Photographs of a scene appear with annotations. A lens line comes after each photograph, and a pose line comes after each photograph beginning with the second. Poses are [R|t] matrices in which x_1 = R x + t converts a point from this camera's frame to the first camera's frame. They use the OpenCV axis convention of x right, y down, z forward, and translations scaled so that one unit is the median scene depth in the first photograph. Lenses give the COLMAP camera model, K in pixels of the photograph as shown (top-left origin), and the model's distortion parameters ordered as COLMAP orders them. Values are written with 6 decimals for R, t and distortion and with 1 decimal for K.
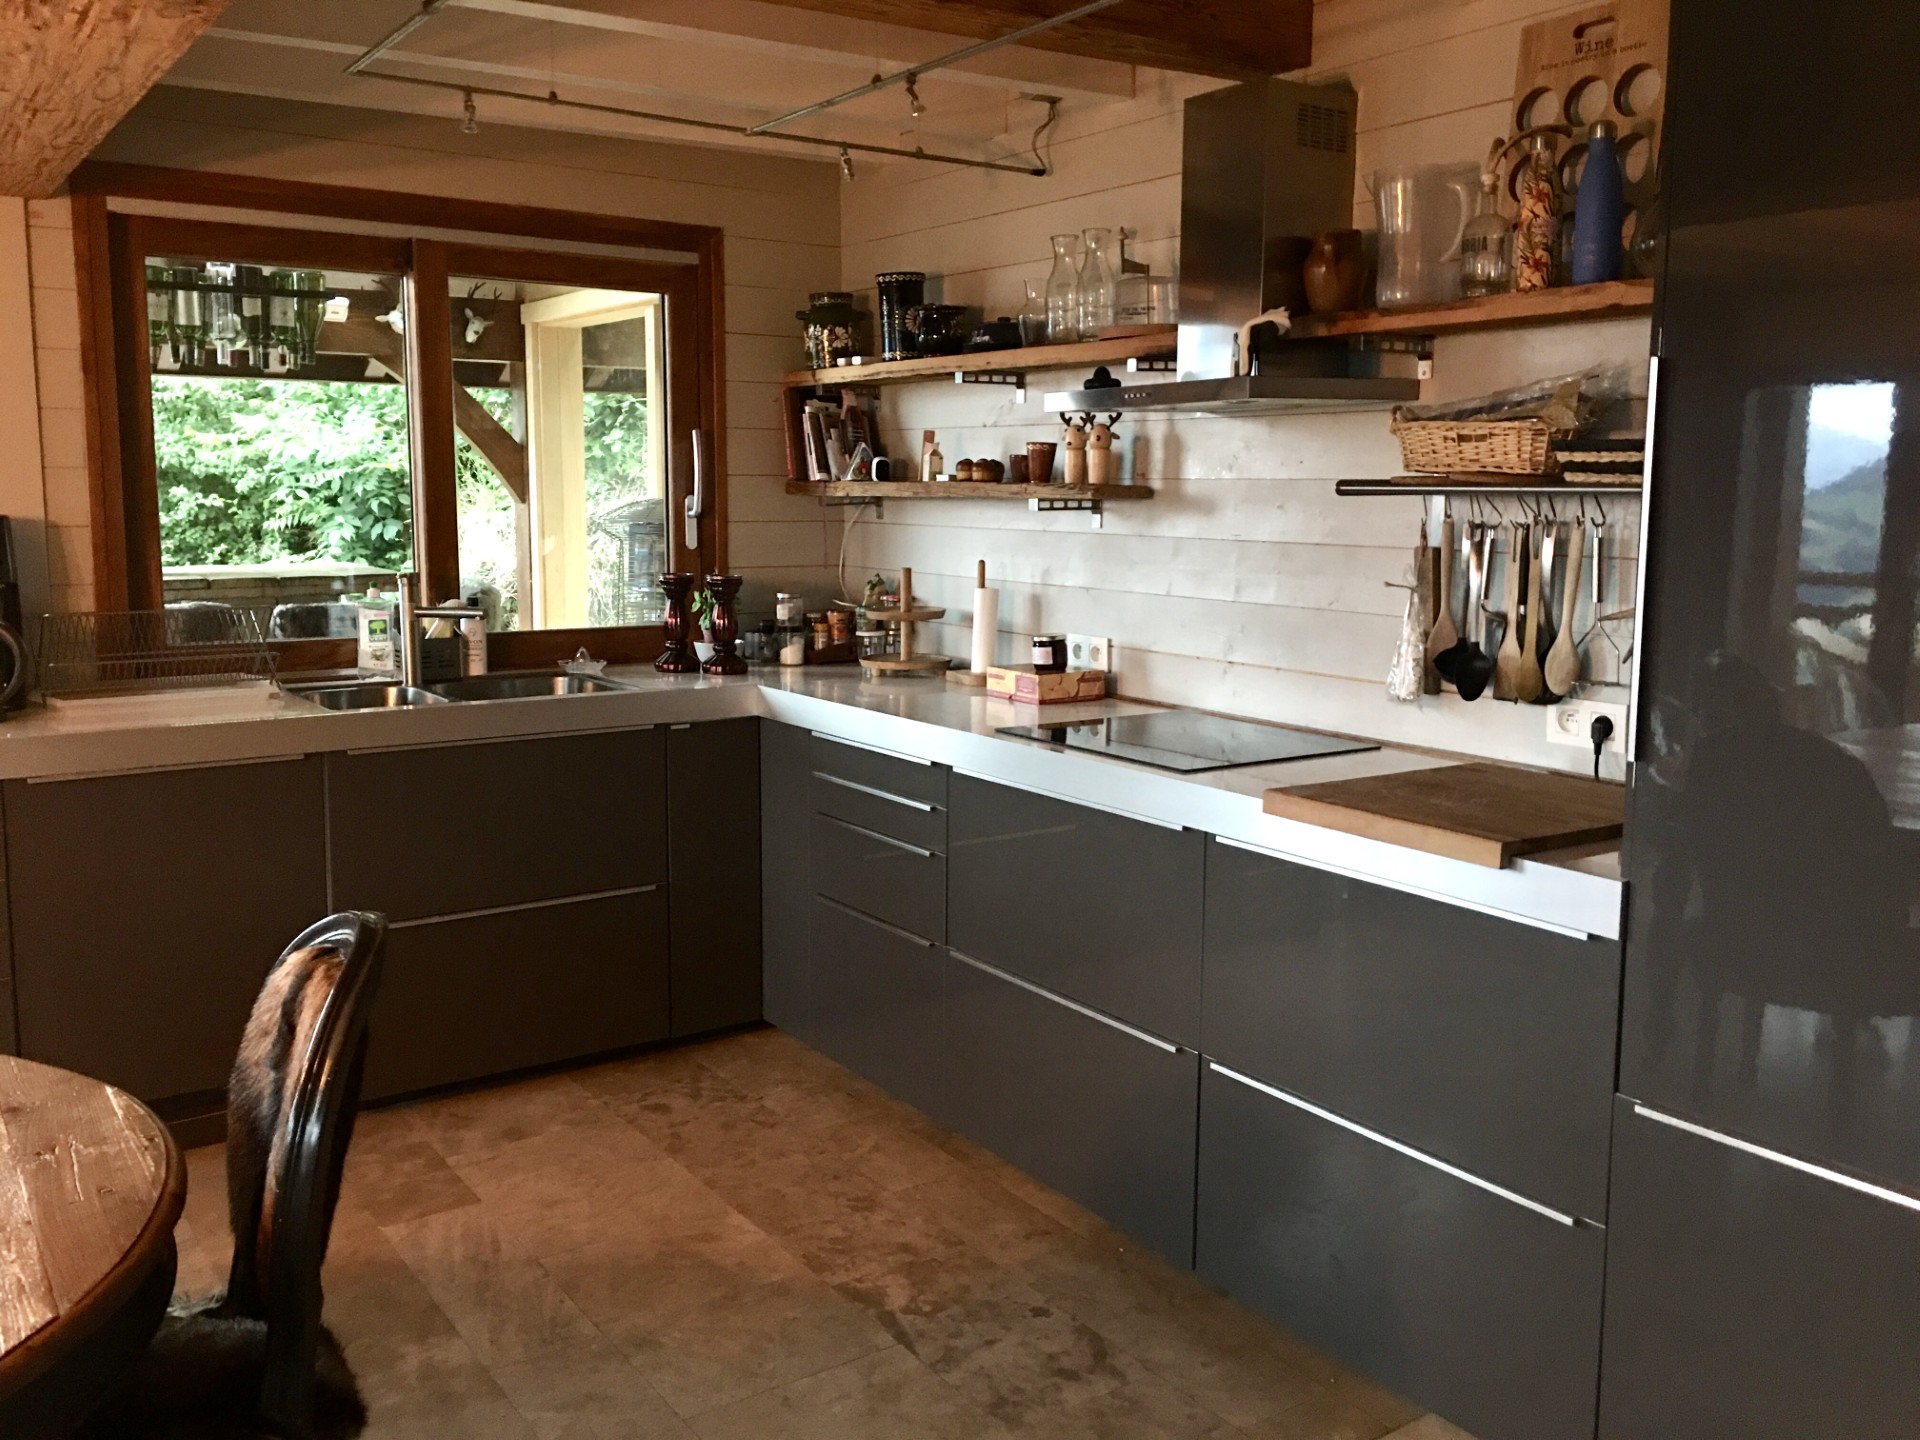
lens RADIAL K [[1638.1, 0, 970.3], [0, 1638.1, 707.9], [0, 0, 1]] dist [0.045246, -0.064394]
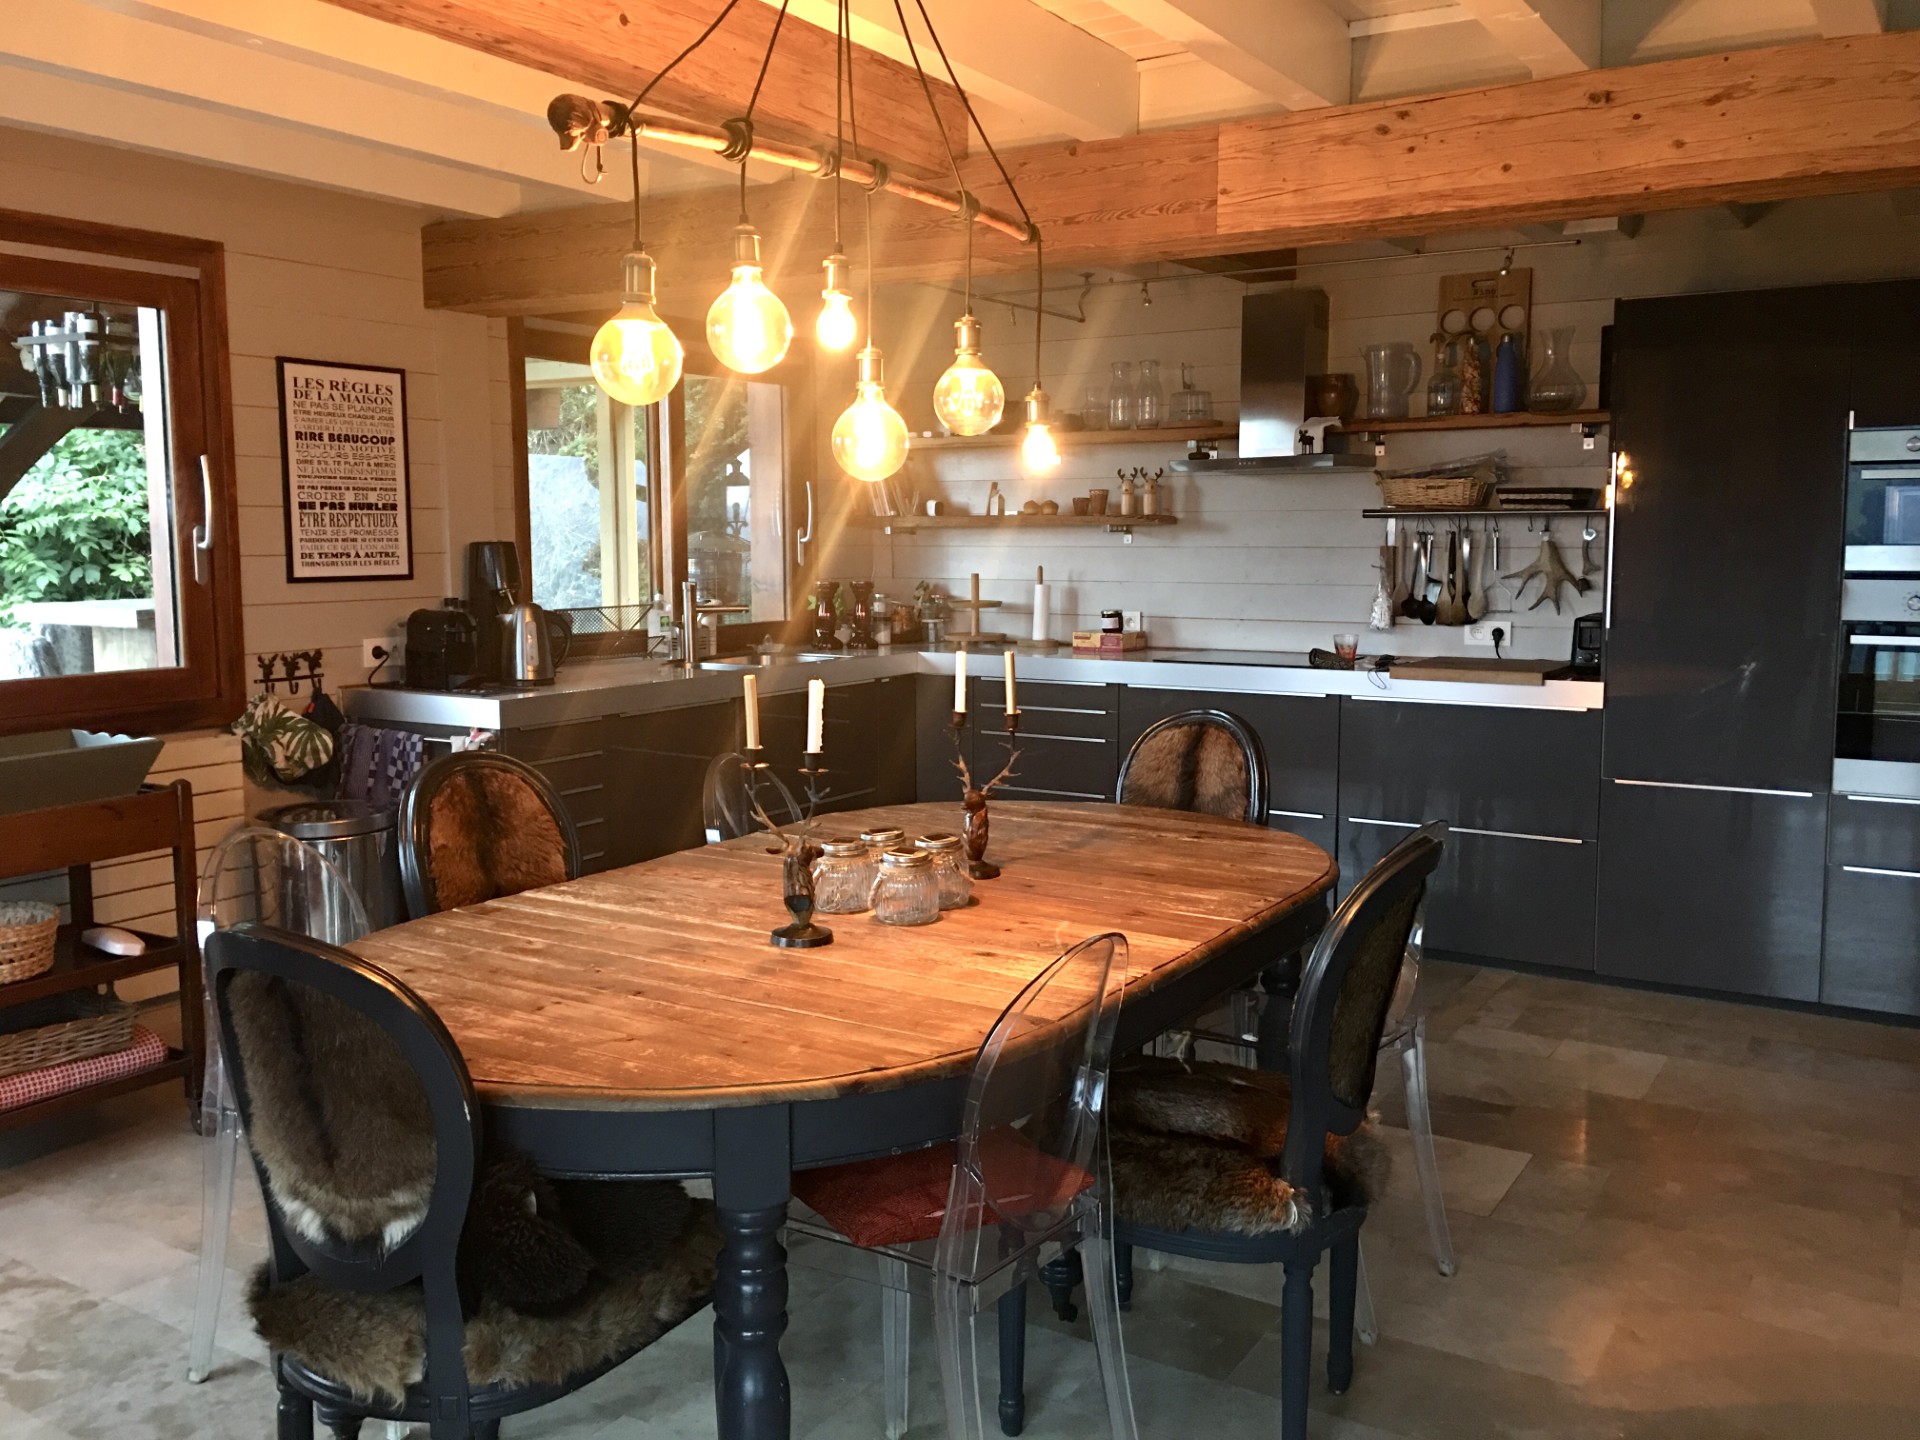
lens RADIAL K [[1638.1, 0, 947.6], [0, 1638.1, 724.7], [0, 0, 1]] dist [0.045246, -0.064394]
pose [[0.921443, -0.056467, 0.384388, -0.914740], [0.062925, 0.998009, -0.004233, 0.080794], [-0.383383, 0.028088, 0.923162, -0.520586]]
